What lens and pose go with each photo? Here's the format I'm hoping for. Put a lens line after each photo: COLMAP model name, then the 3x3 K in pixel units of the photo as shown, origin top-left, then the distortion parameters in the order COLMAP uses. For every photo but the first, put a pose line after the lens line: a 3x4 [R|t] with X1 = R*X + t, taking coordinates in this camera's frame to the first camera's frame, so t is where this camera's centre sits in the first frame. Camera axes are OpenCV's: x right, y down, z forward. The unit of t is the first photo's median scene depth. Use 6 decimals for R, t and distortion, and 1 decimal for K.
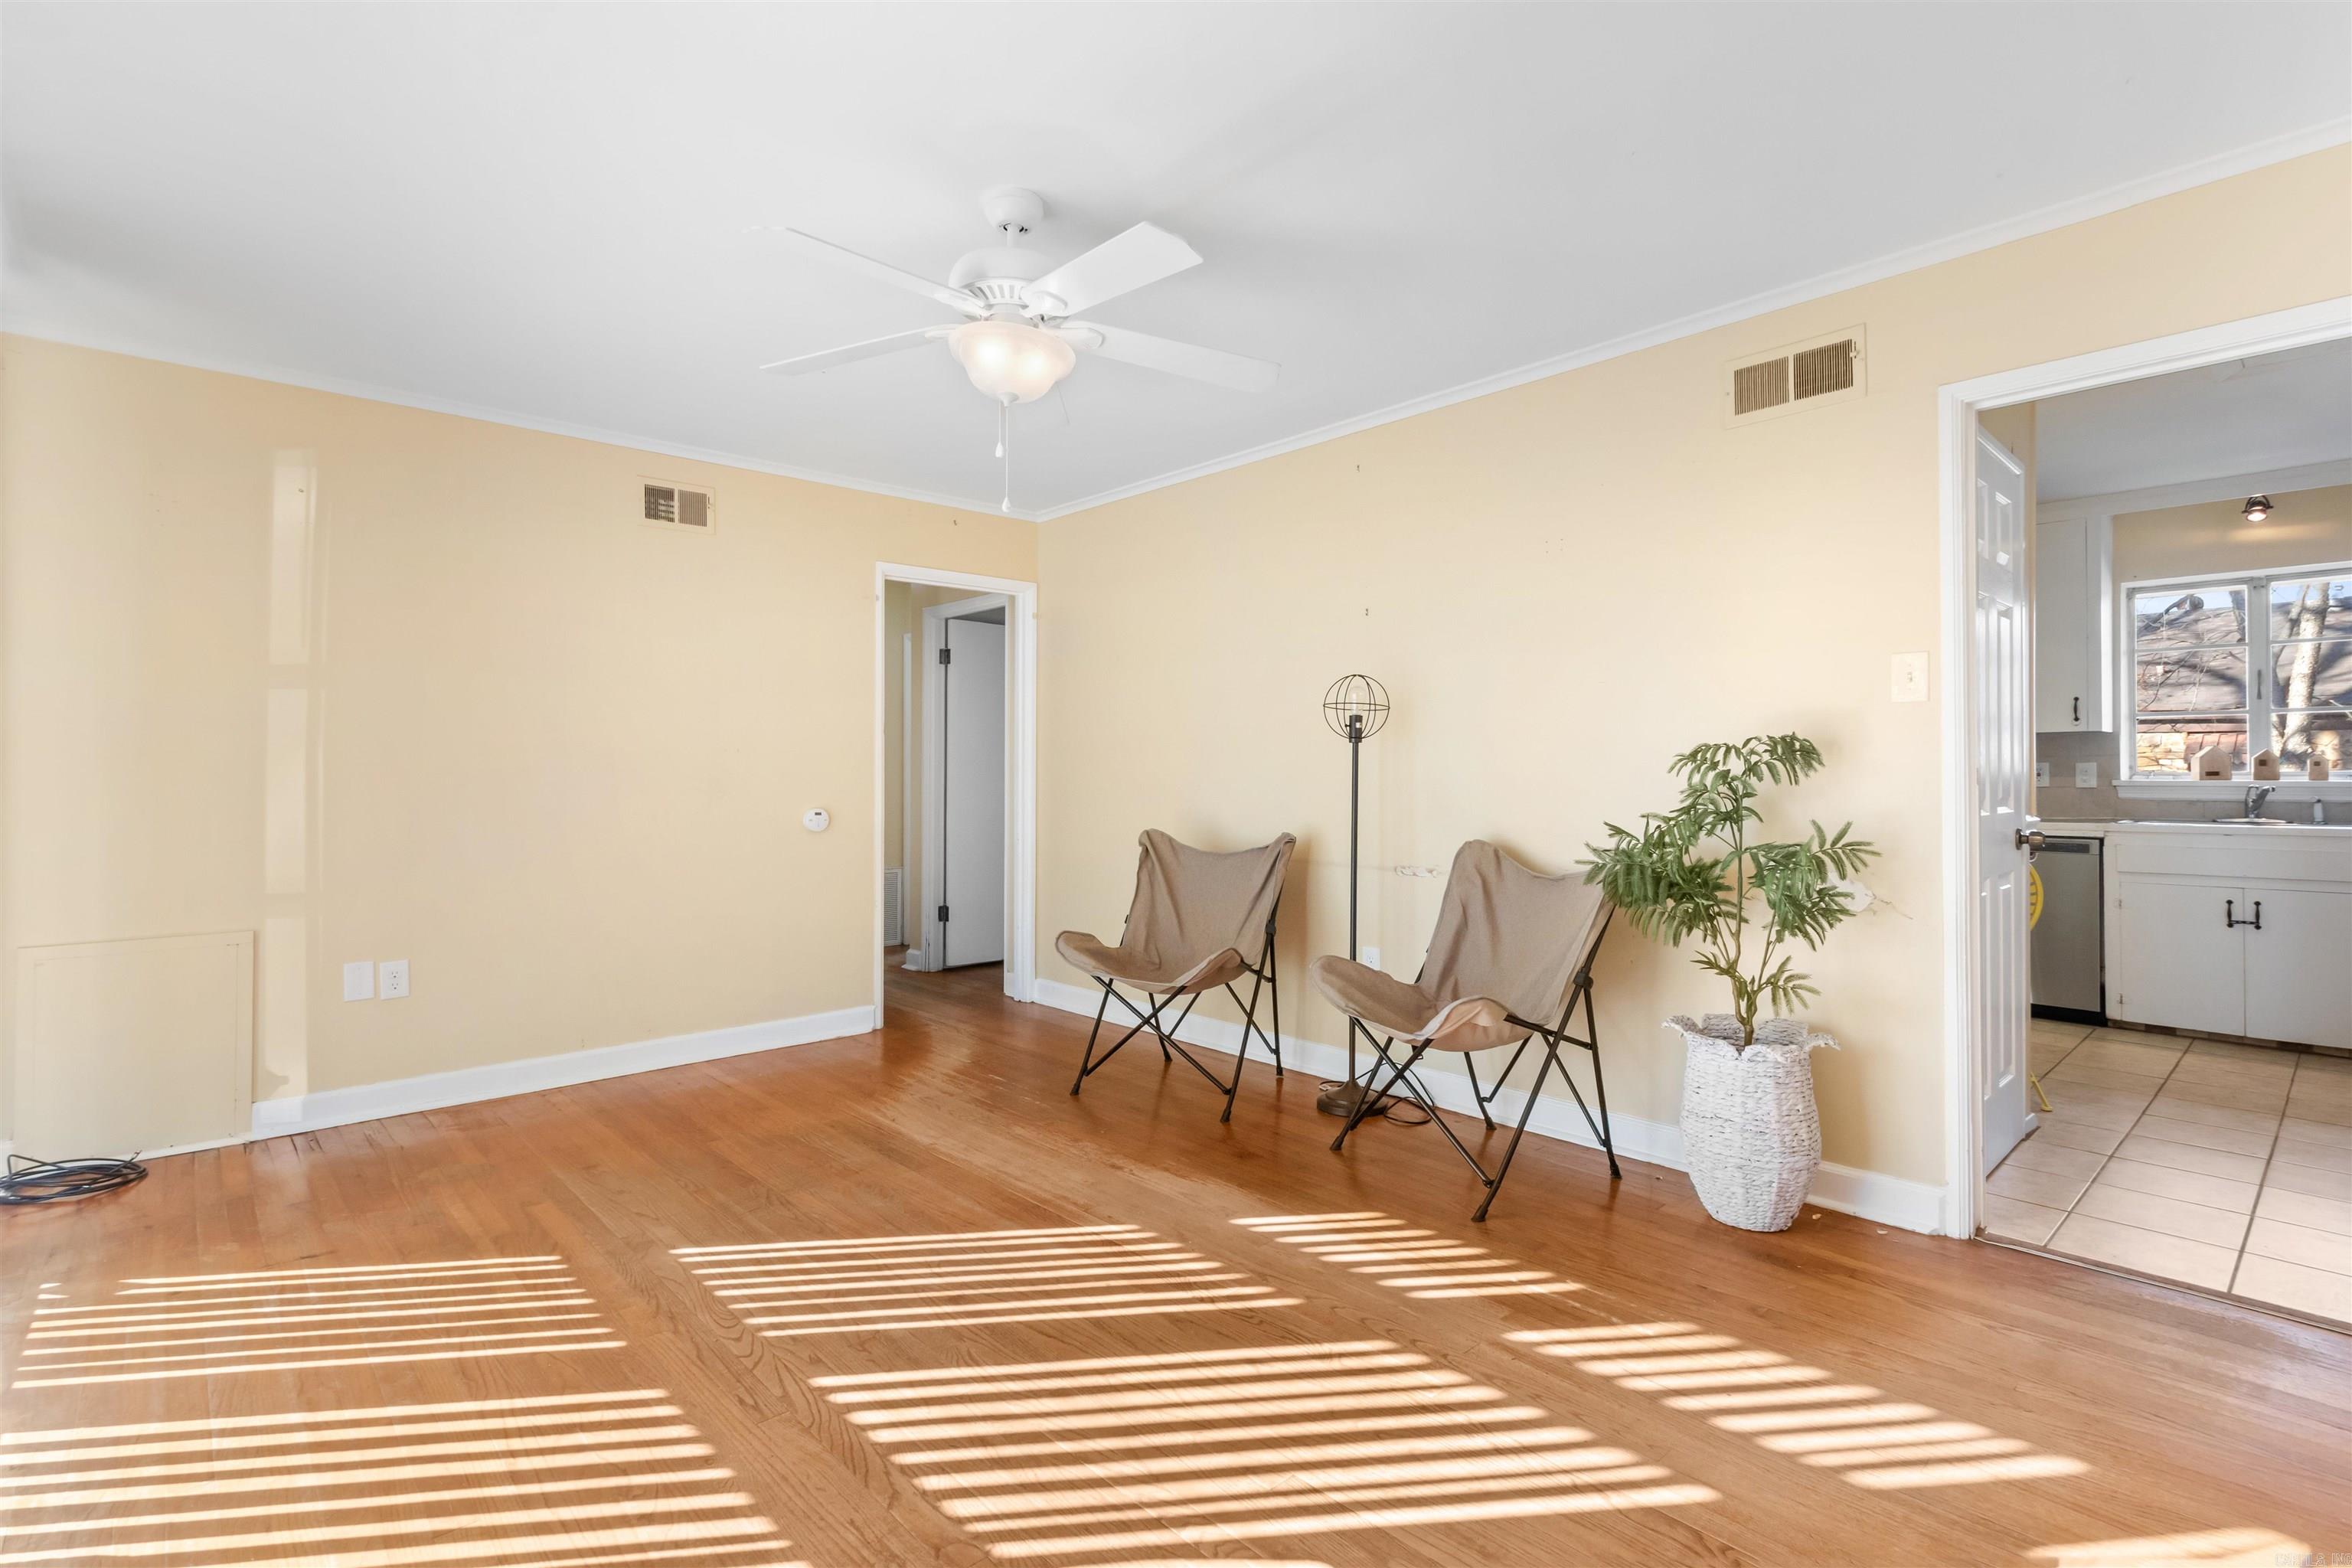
lens RADIAL K [[1085.4, 0, 1166.3], [0, 1085.4, 769.6], [0, 0, 1]] dist [0.003432, -0.001295]
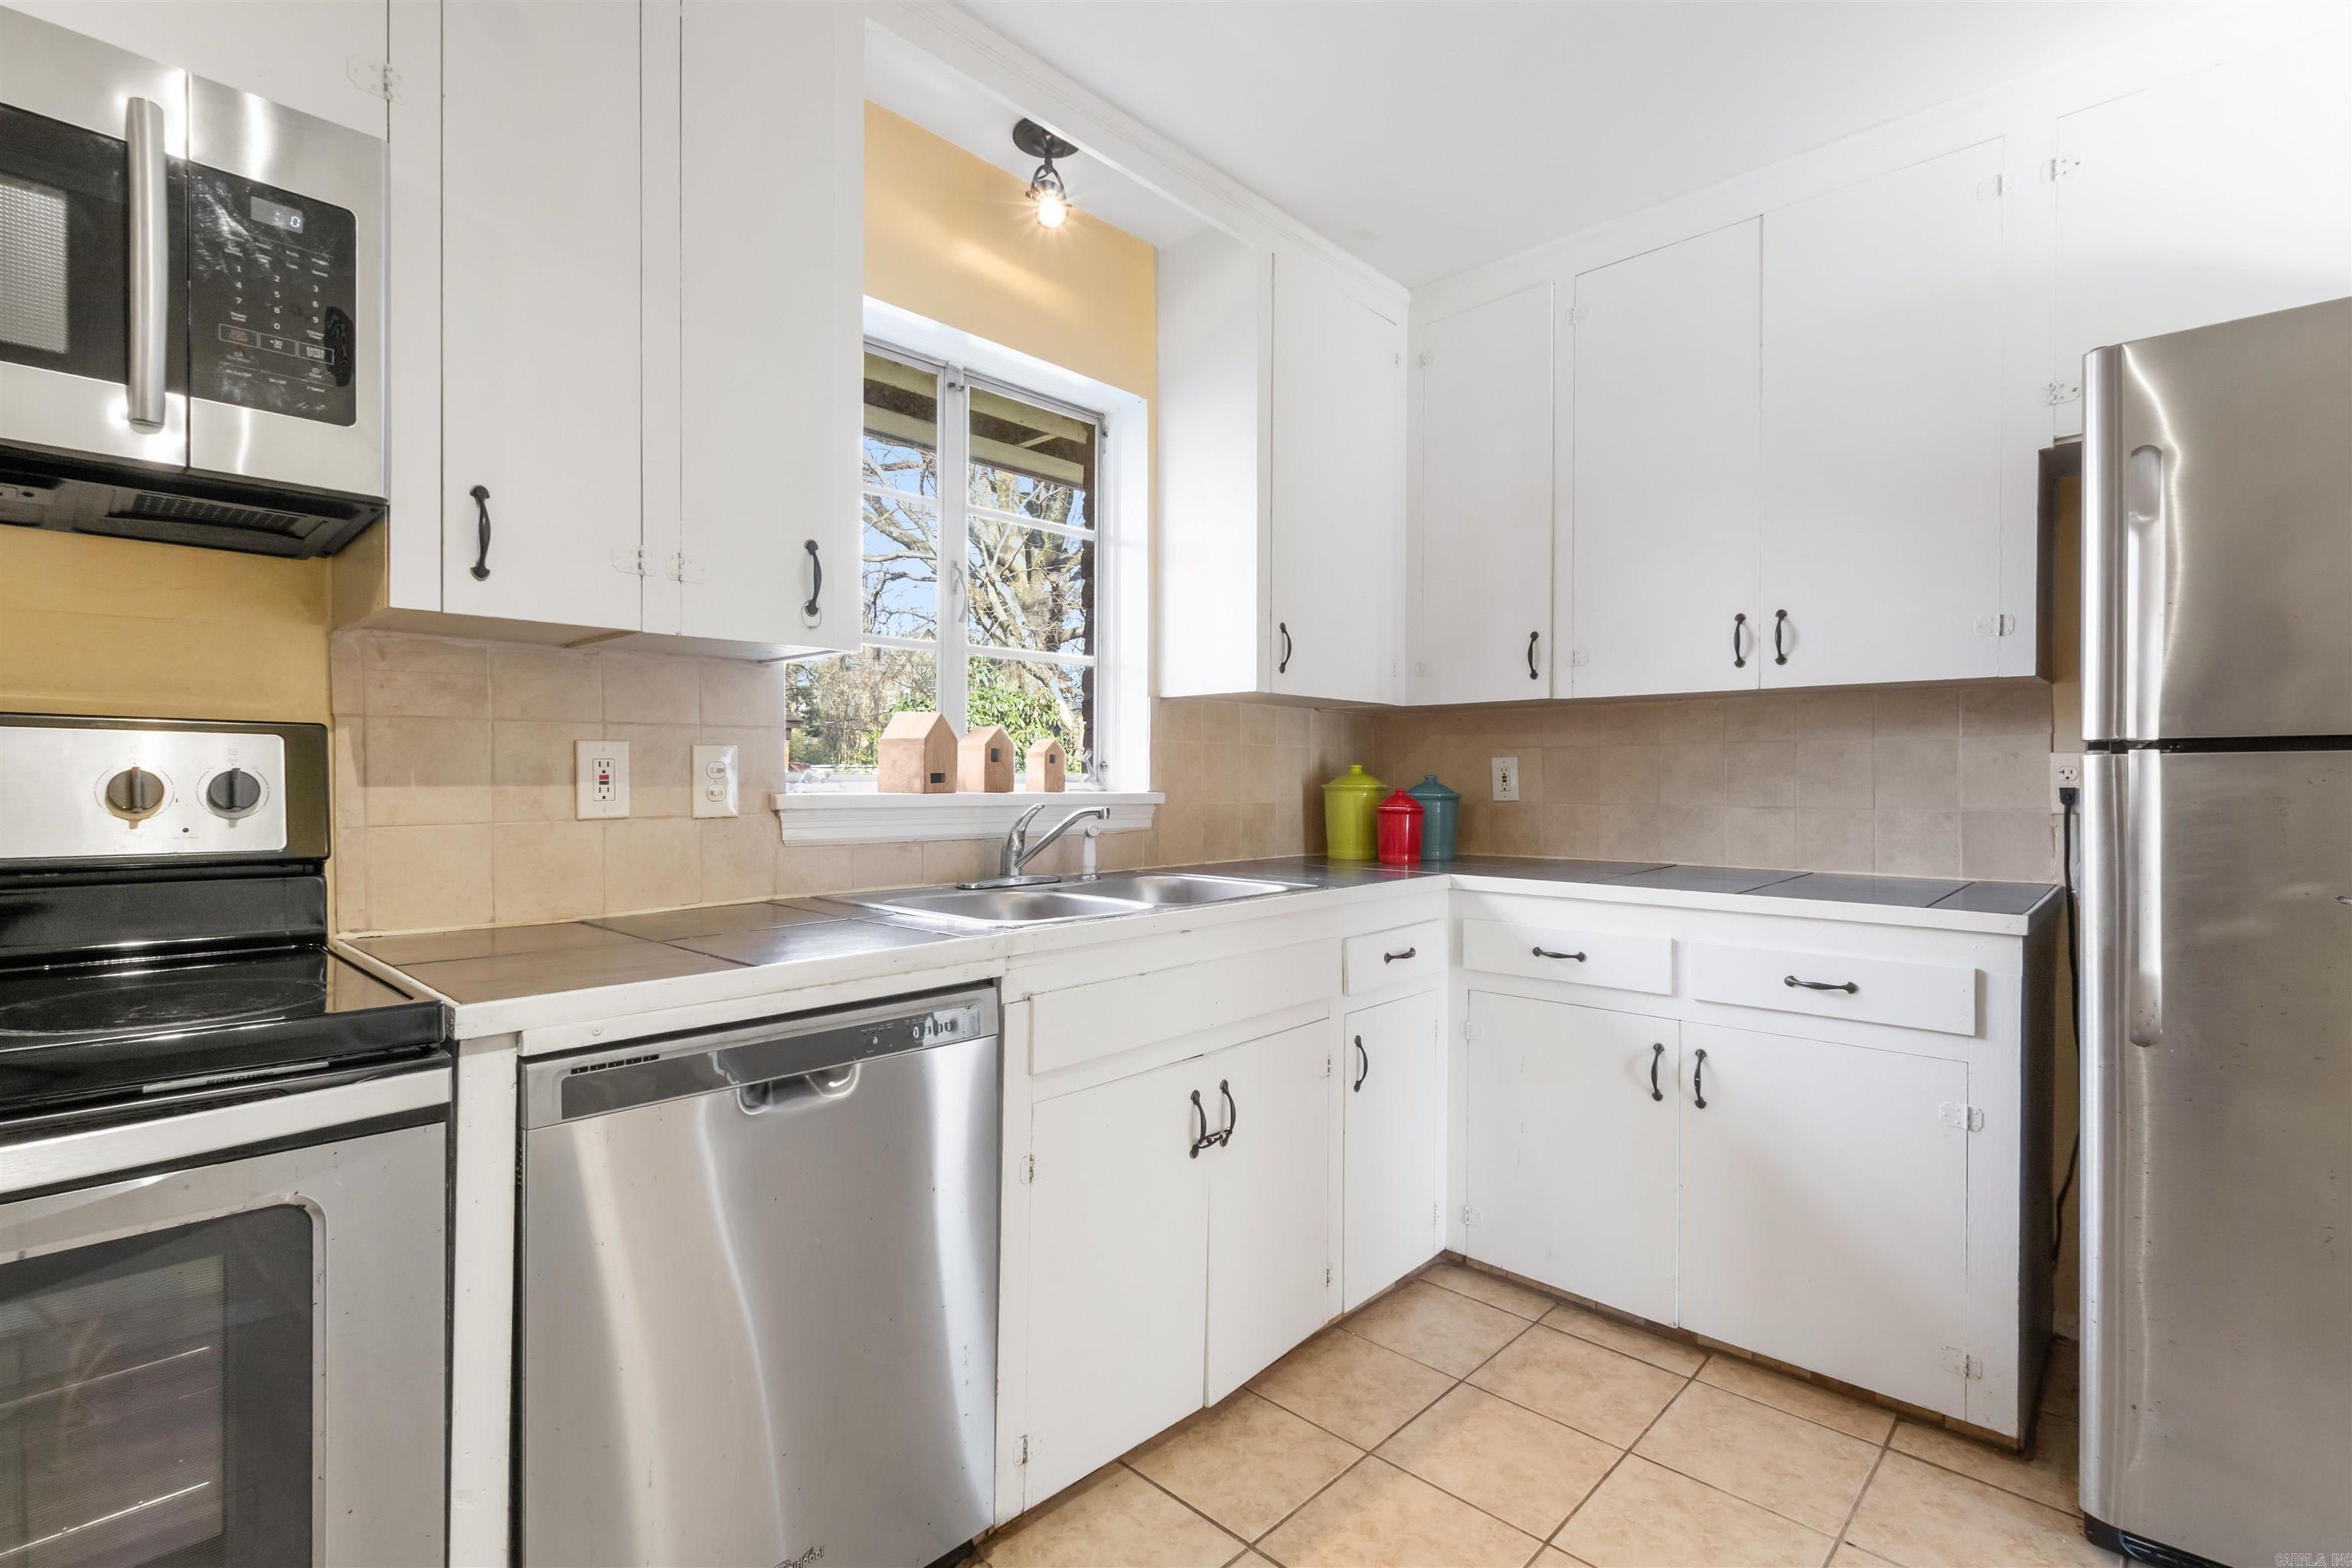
lens RADIAL K [[1085.4, 0, 1185.4], [0, 1085.4, 787.8], [0, 0, 1]] dist [0.003432, -0.001295]
pose [[-0.081985, -0.007591, 0.996605, 0.534715], [-0.010661, 0.999920, 0.006739, 0.003758], [-0.996577, -0.010073, -0.082060, 0.967747]]
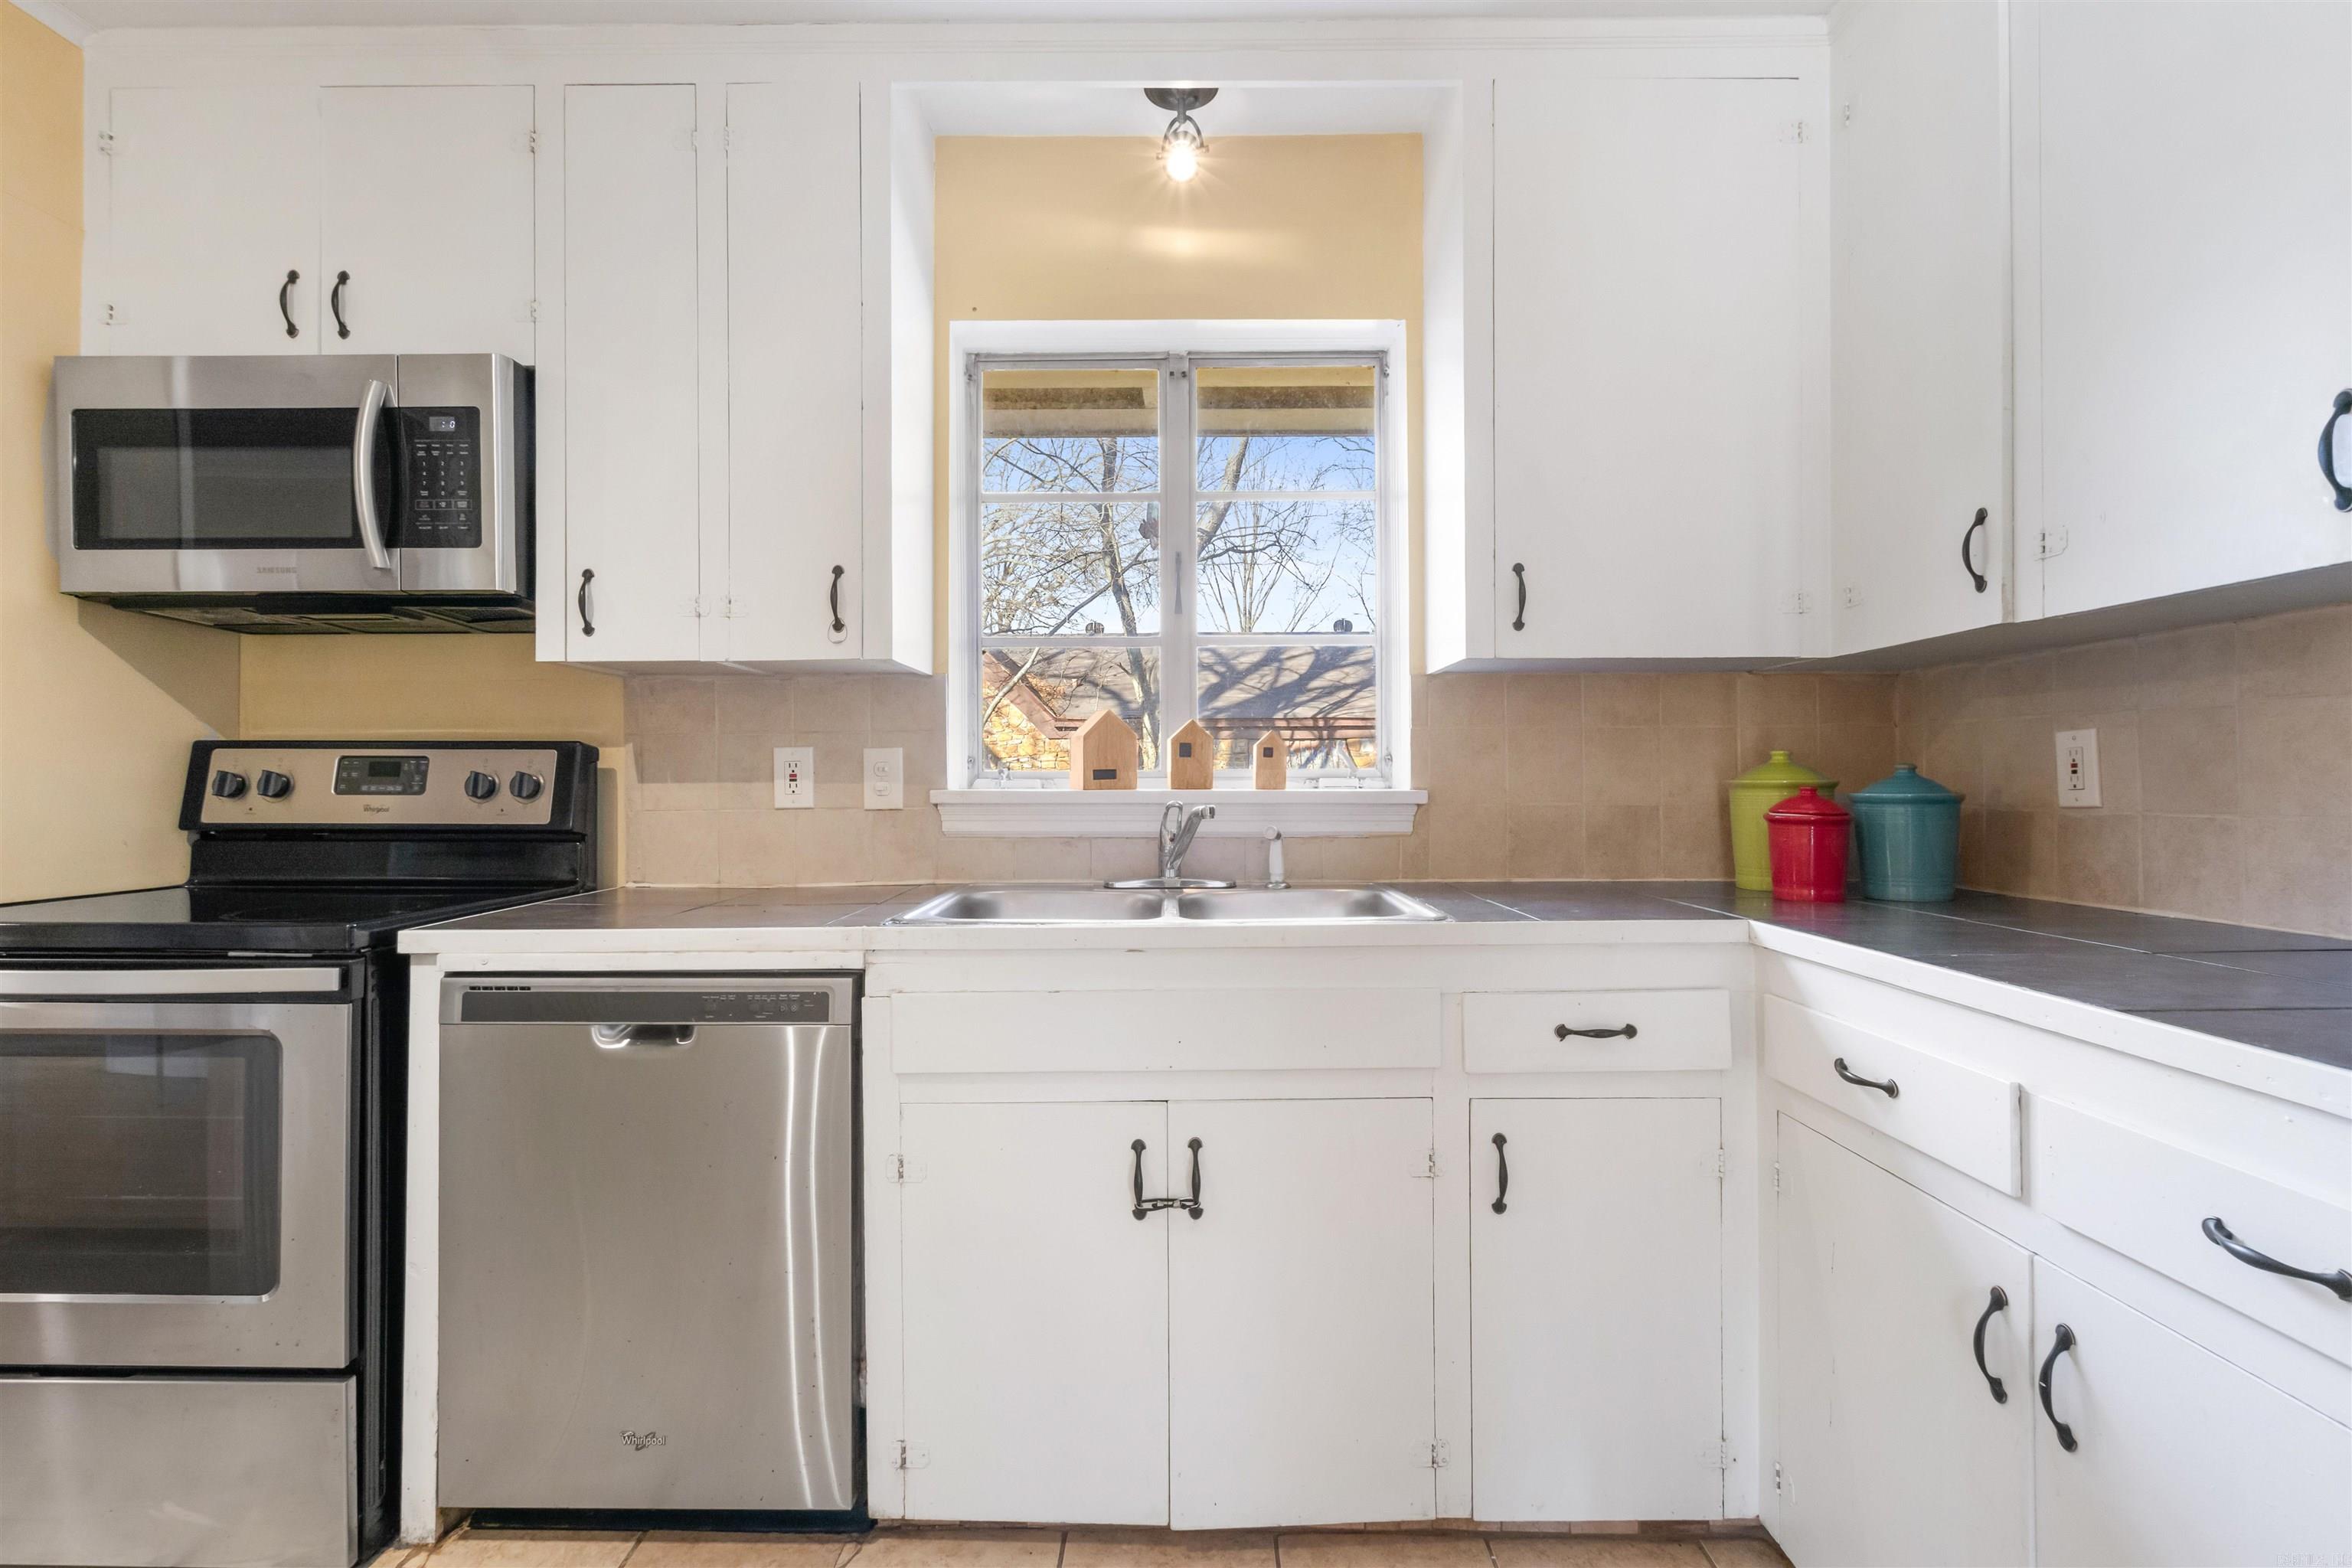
lens RADIAL K [[1085.4, 0, 1173.0], [0, 1085.4, 771.0], [0, 0, 1]] dist [0.003432, -0.001295]
pose [[0.677662, 0.003700, 0.735364, 0.681240], [-0.002711, 0.999993, -0.002533, 0.003501], [-0.735368, -0.000277, 0.677668, 0.706841]]
